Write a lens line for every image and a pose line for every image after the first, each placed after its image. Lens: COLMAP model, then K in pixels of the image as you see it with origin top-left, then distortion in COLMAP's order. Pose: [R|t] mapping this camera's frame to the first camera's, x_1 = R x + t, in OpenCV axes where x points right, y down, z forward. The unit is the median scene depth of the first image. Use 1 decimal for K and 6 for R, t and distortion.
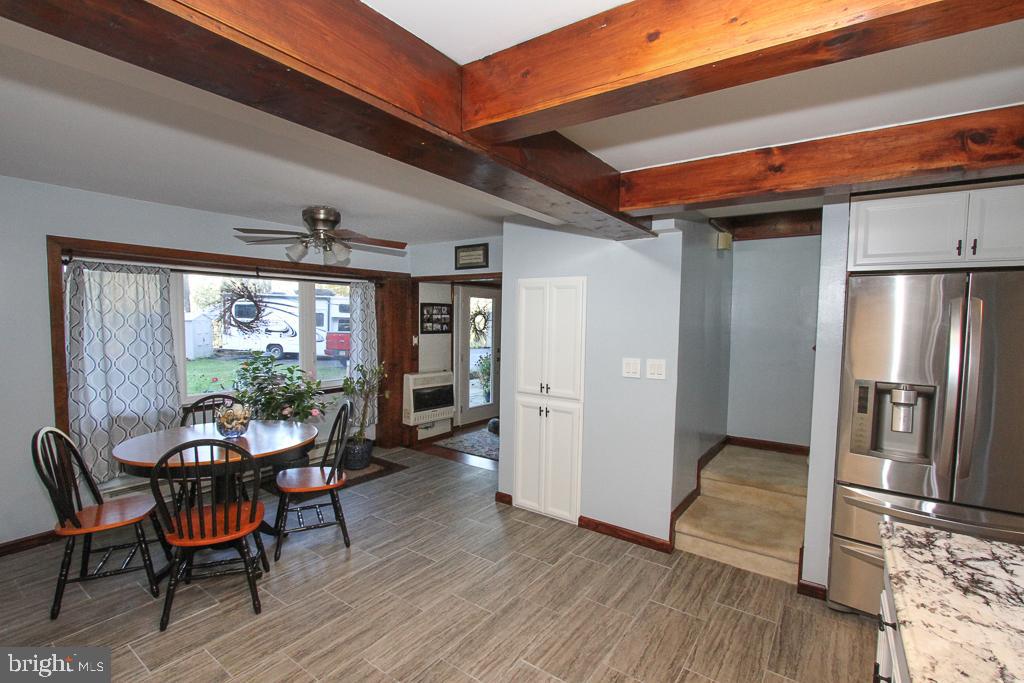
lens RADIAL K [[470.8, 0, 512.8], [0, 470.8, 348.5], [0, 0, 1]] dist [-0.011961, 0.000088]
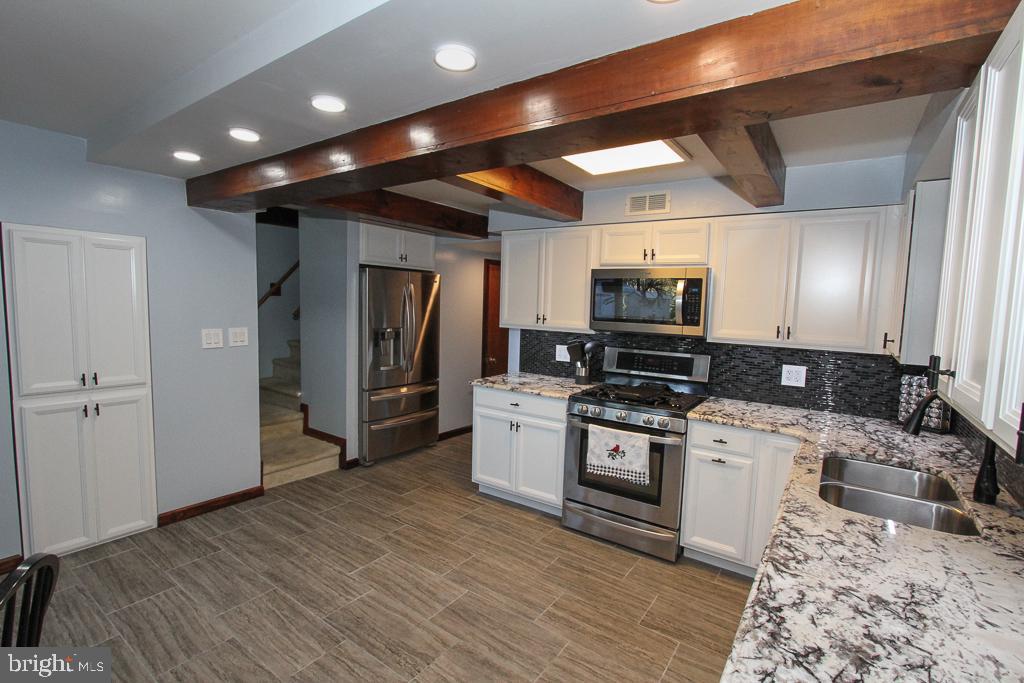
lens RADIAL K [[470.8, 0, 512.0], [0, 470.8, 341.0], [0, 0, 1]] dist [-0.011961, 0.000088]
pose [[0.001195, -0.097566, 0.995228, -0.765857], [0.032931, 0.994693, 0.097474, -0.030787], [-0.999457, 0.032658, 0.004401, 0.370285]]
